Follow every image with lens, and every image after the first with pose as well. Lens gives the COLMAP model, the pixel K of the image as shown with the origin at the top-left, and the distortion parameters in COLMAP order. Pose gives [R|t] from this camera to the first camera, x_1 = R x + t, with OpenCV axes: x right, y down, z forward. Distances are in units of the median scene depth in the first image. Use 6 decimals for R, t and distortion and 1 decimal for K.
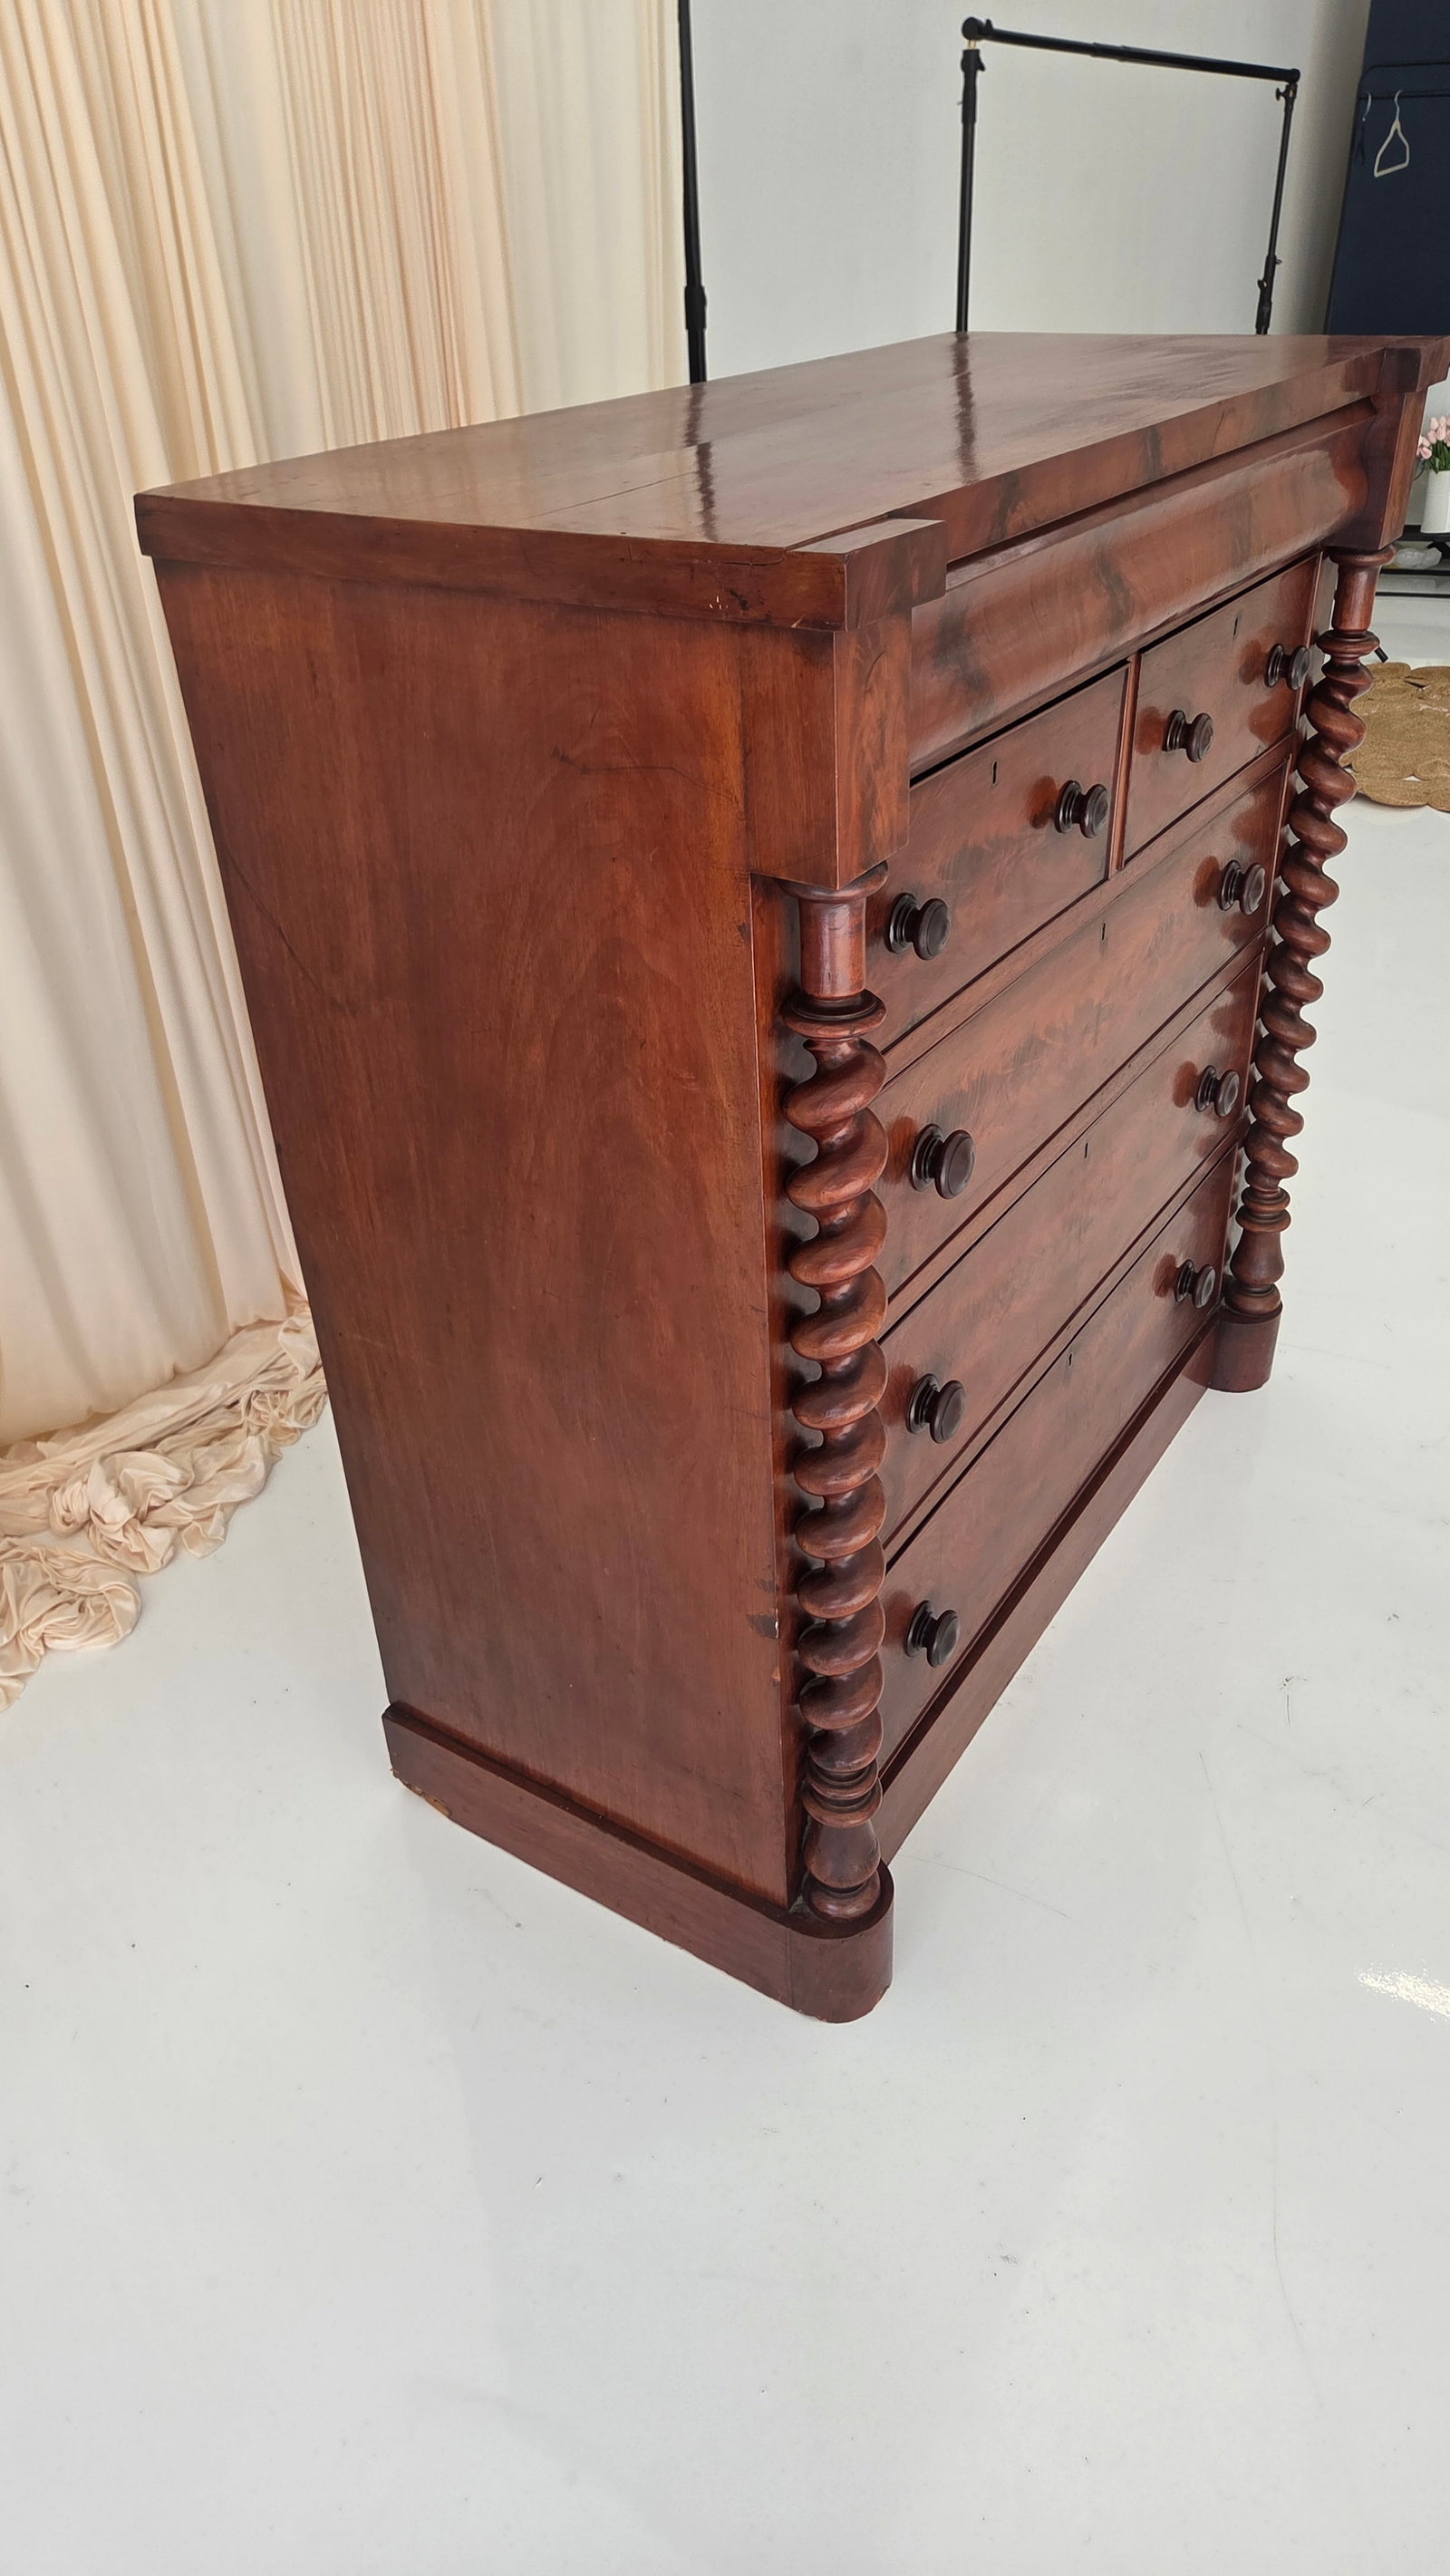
lens RADIAL K [[1644.0, 0, 730.8], [0, 1644.0, 1262.7], [0, 0, 1]] dist [0.065521, 0.000424]
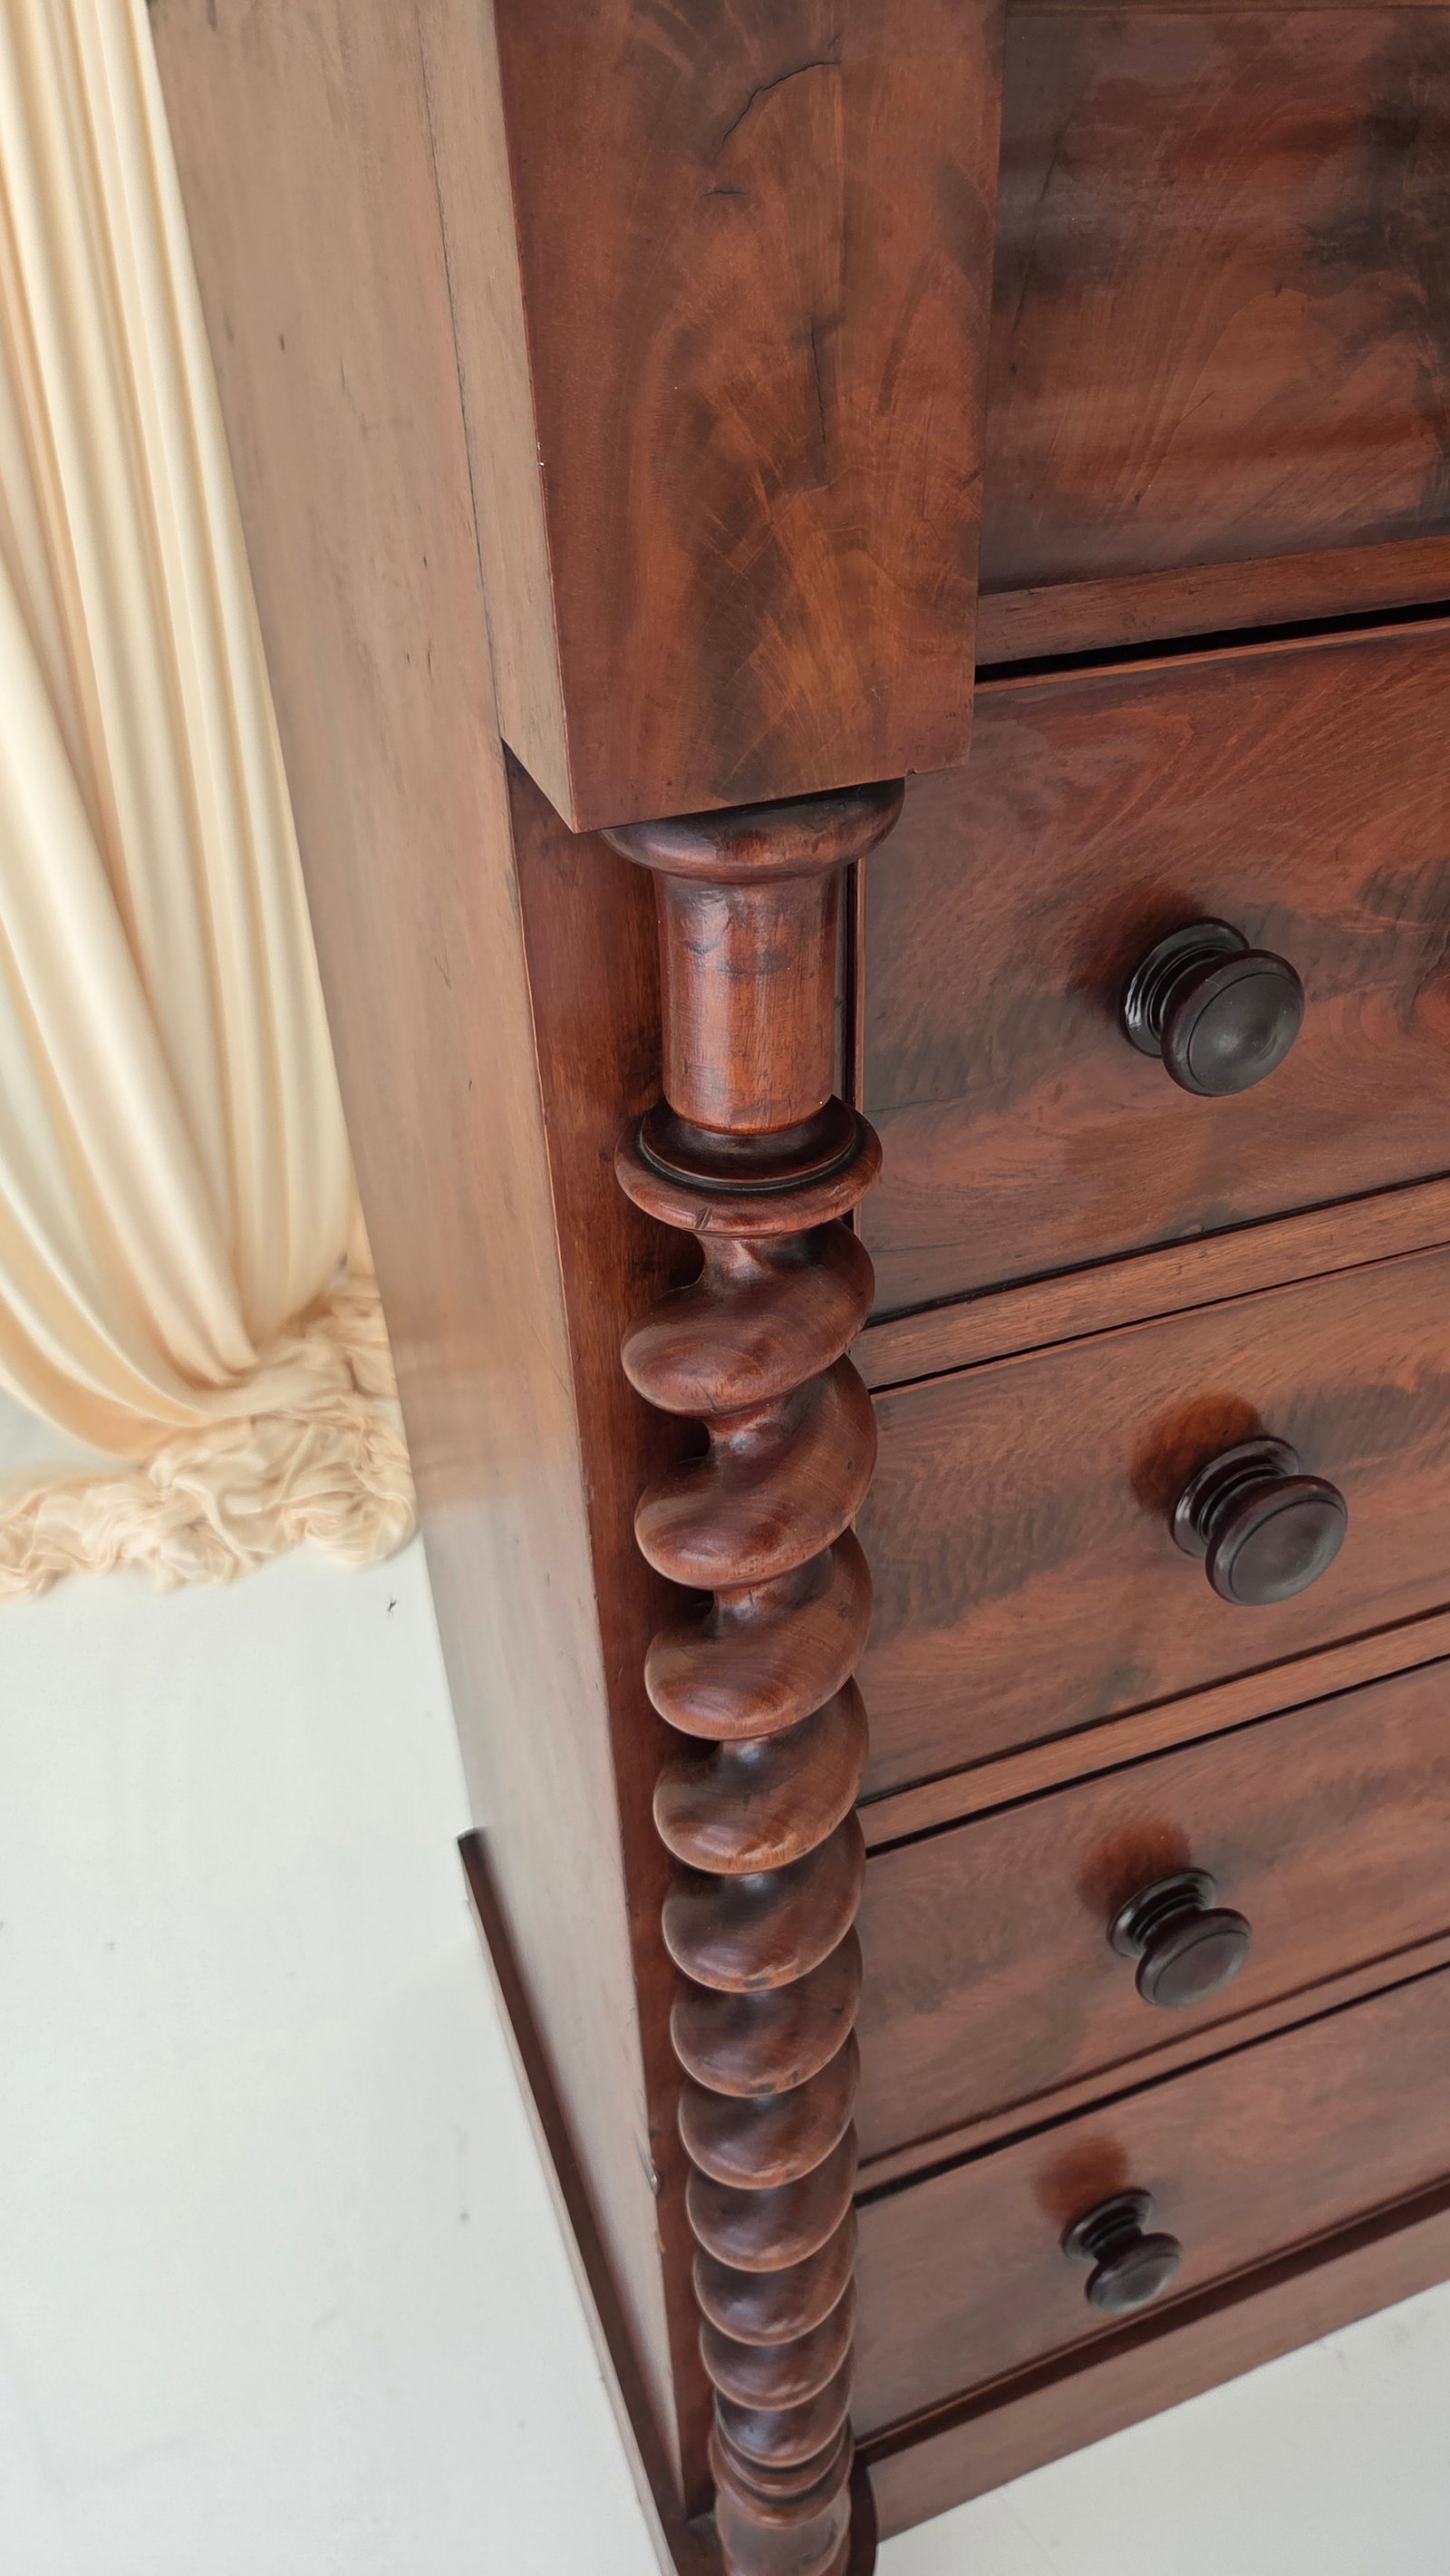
lens RADIAL K [[1774.0, 0, 727.5], [0, 1774.0, 1296.8], [0, 0, 1]] dist [0.051076, -0.049639]
pose [[0.819874, 0.356276, -0.448190, 0.257382], [-0.322524, 0.934178, 0.152606, -0.181688], [0.473059, 0.019434, 0.880816, 0.625902]]
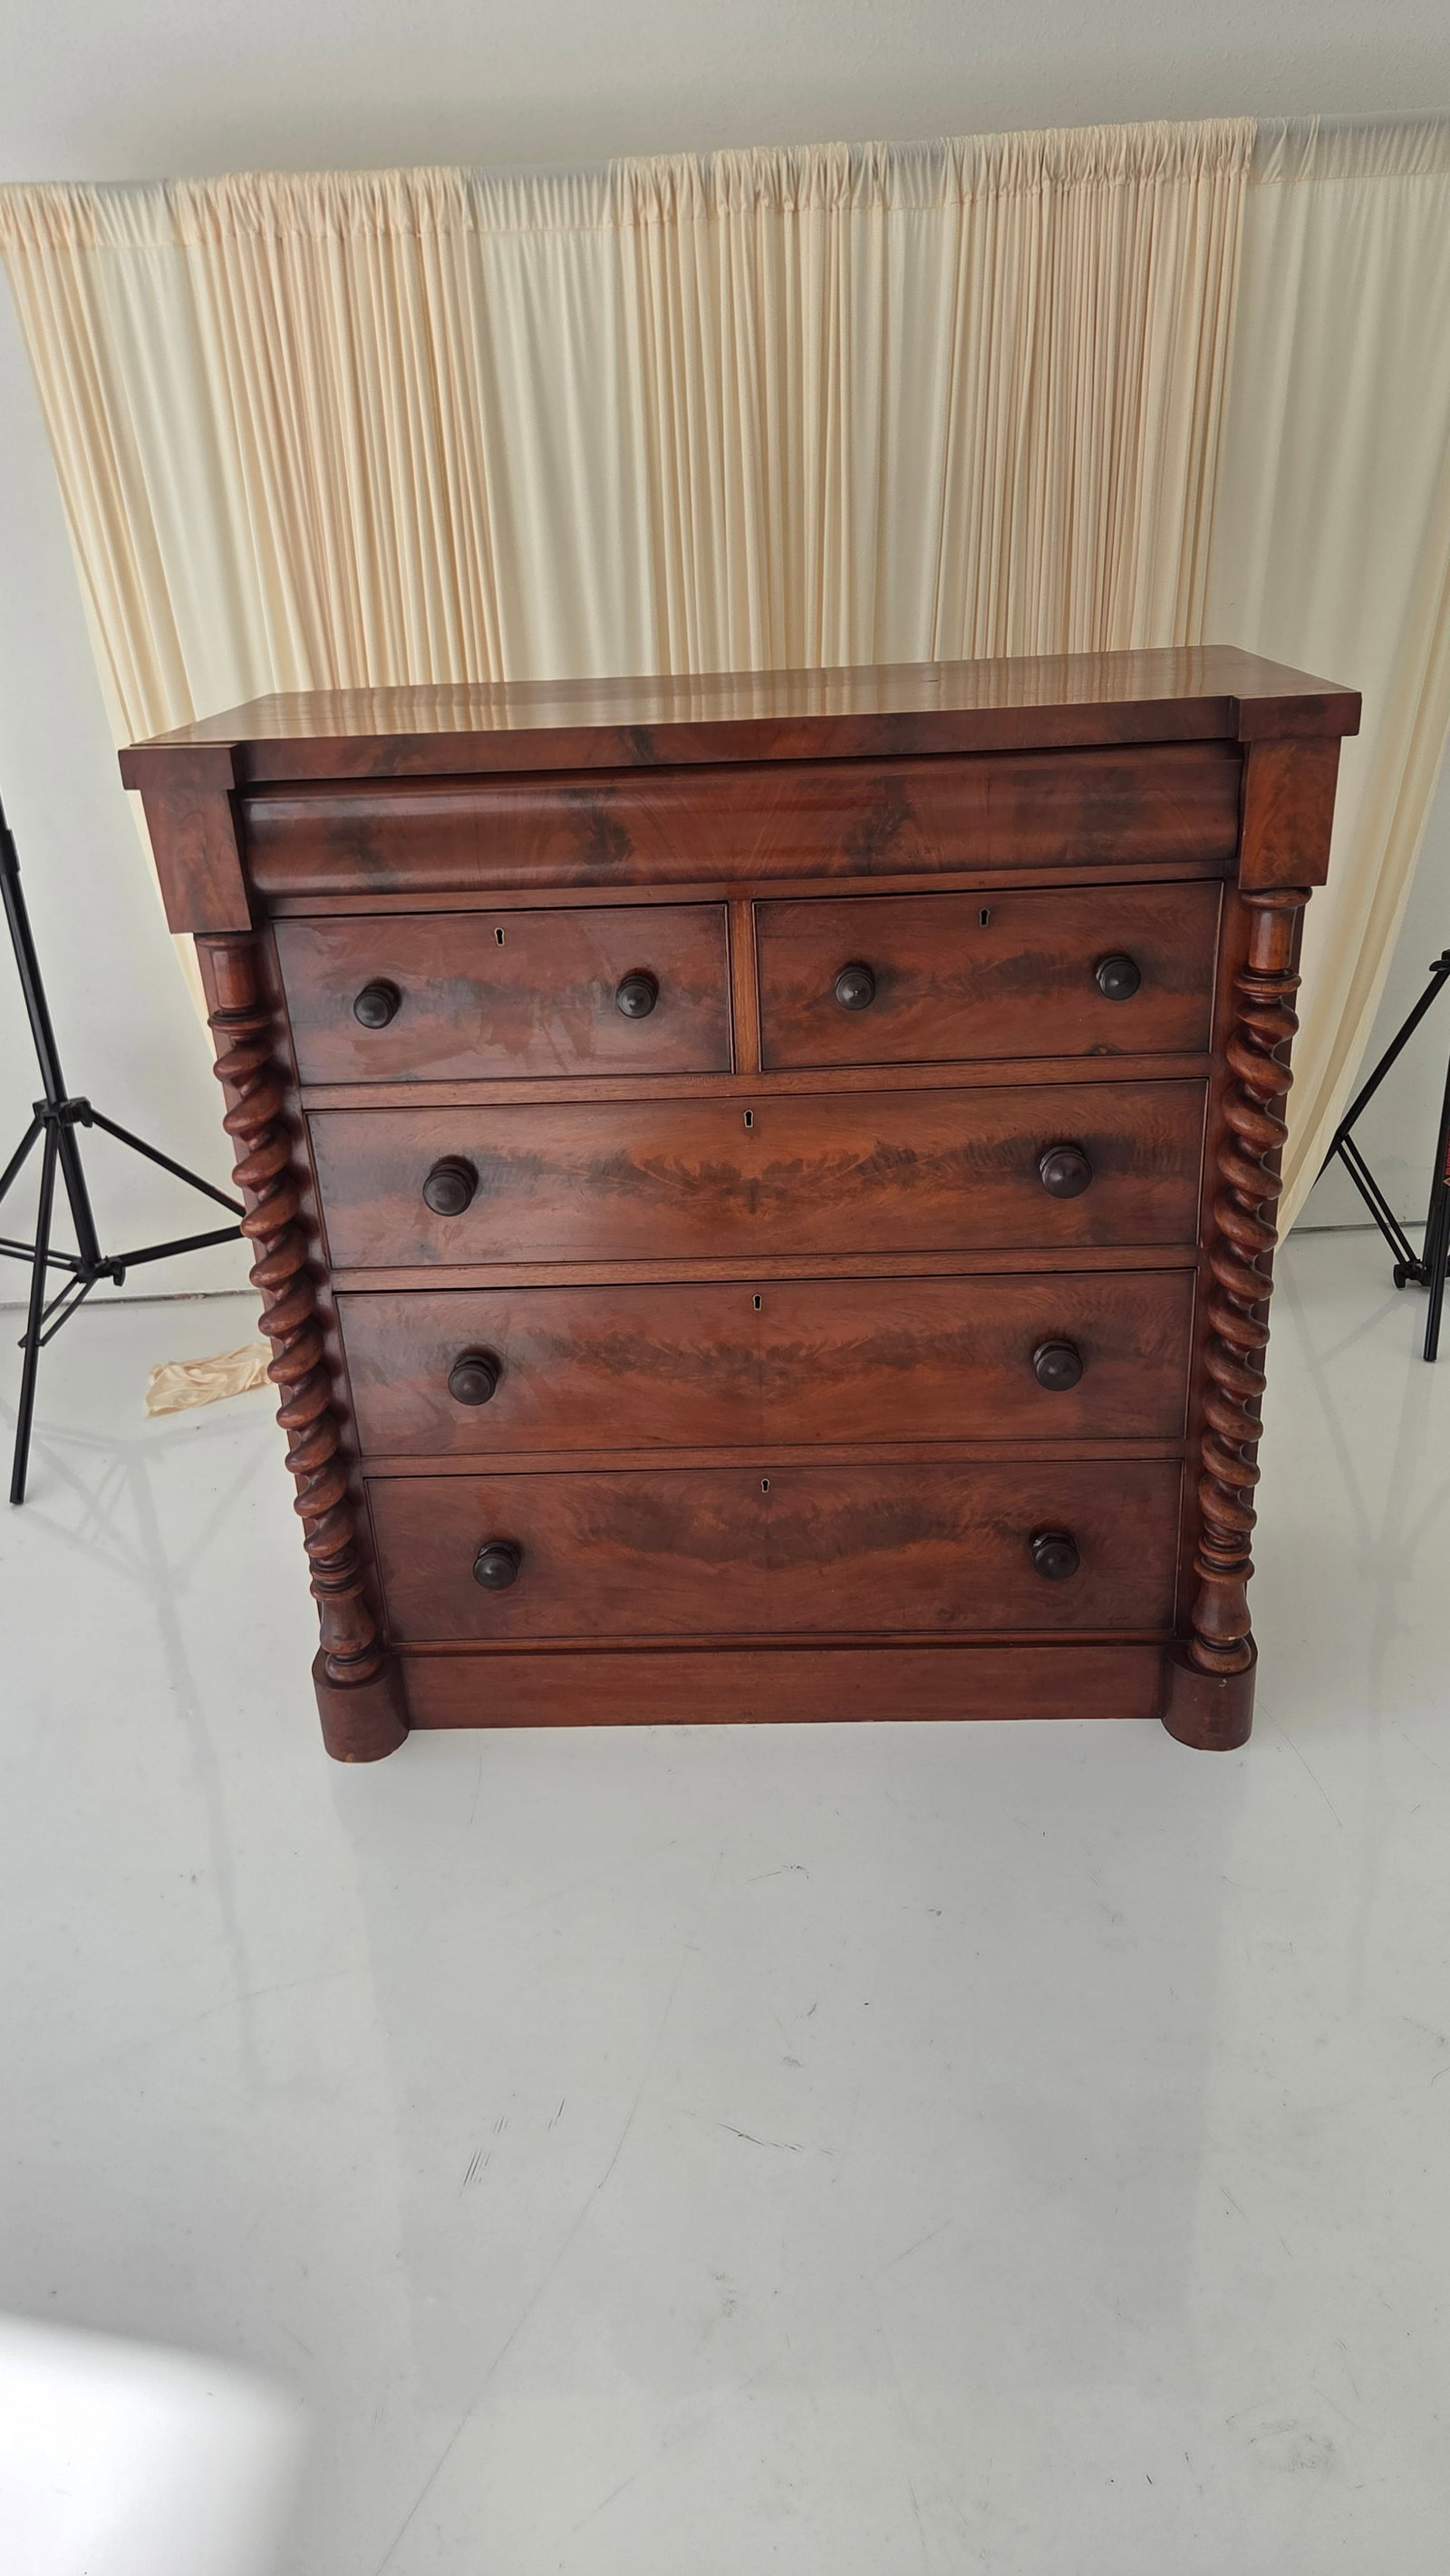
lens RADIAL K [[1774.0, 0, 710.6], [0, 1774.0, 1273.4], [0, 0, 1]] dist [0.051076, -0.049639]
pose [[0.513564, 0.365625, -0.776254, 1.770956], [-0.433232, 0.891381, 0.133228, -0.365014], [0.740650, 0.267877, 0.616182, 0.315532]]
